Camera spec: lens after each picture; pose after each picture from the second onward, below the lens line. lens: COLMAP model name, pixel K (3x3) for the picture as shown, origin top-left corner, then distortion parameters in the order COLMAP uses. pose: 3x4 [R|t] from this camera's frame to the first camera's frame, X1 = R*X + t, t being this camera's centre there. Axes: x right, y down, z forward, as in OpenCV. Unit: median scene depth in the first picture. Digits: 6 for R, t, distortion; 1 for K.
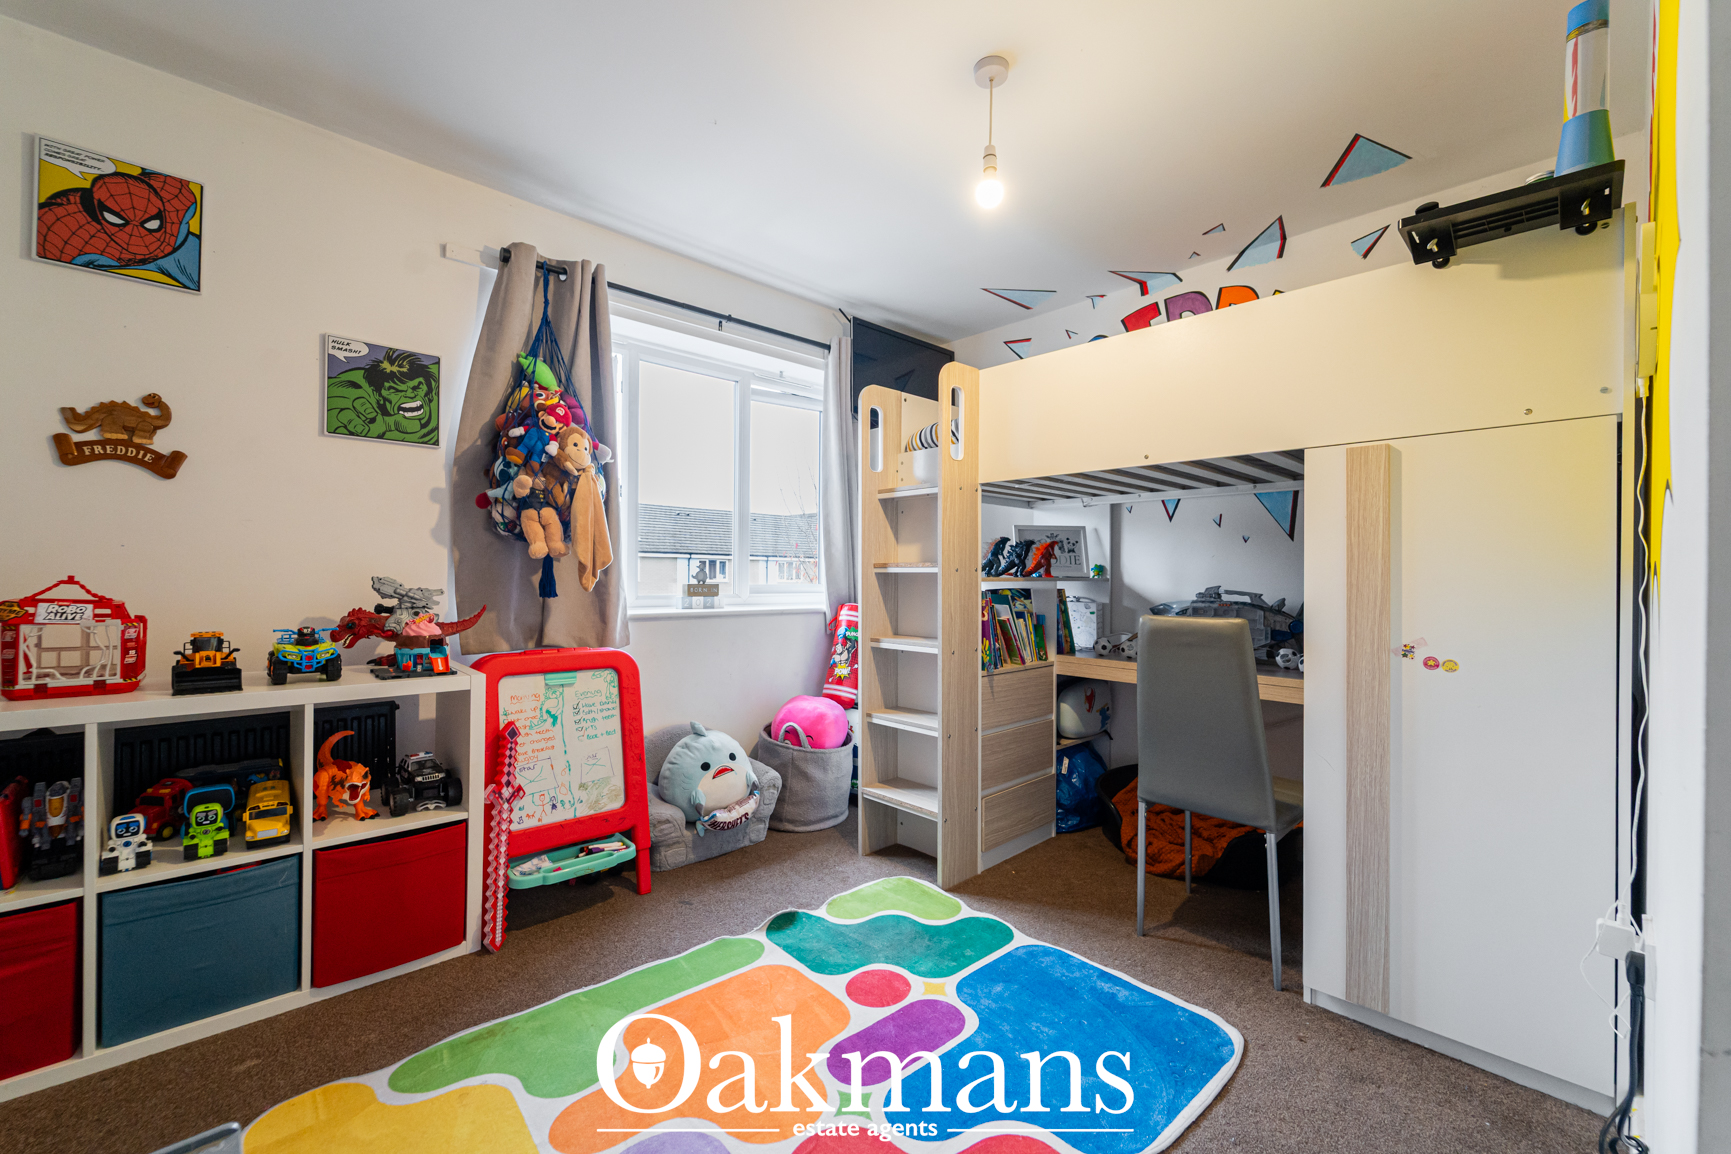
lens RADIAL K [[716.7, 0, 857.0], [0, 716.7, 574.4], [0, 0, 1]] dist [0.003236, -0.002609]
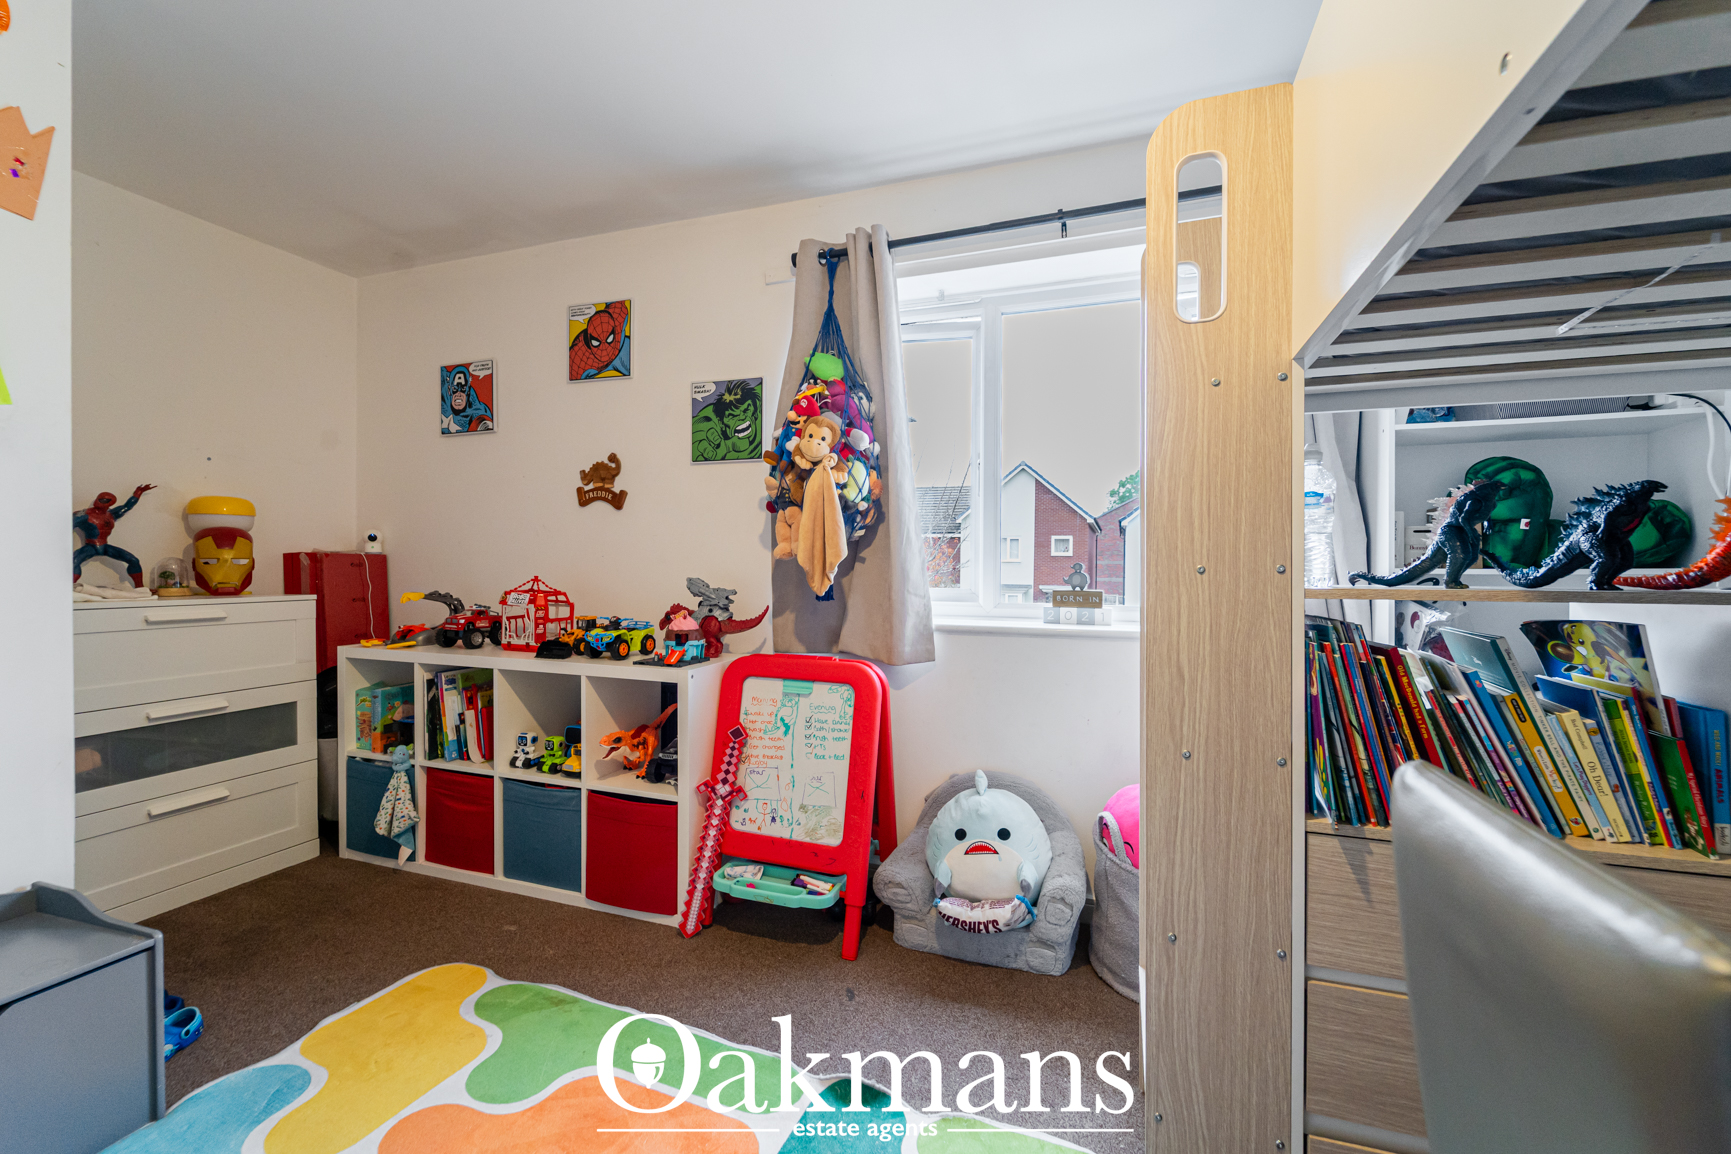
lens RADIAL K [[716.7, 0, 861.7], [0, 716.7, 573.6], [0, 0, 1]] dist [0.003236, -0.002609]
pose [[0.452390, 0.000728, -0.891820, 0.472007], [-0.003612, 0.999993, -0.001016, -0.003374], [0.891813, 0.003681, 0.452390, 0.657308]]
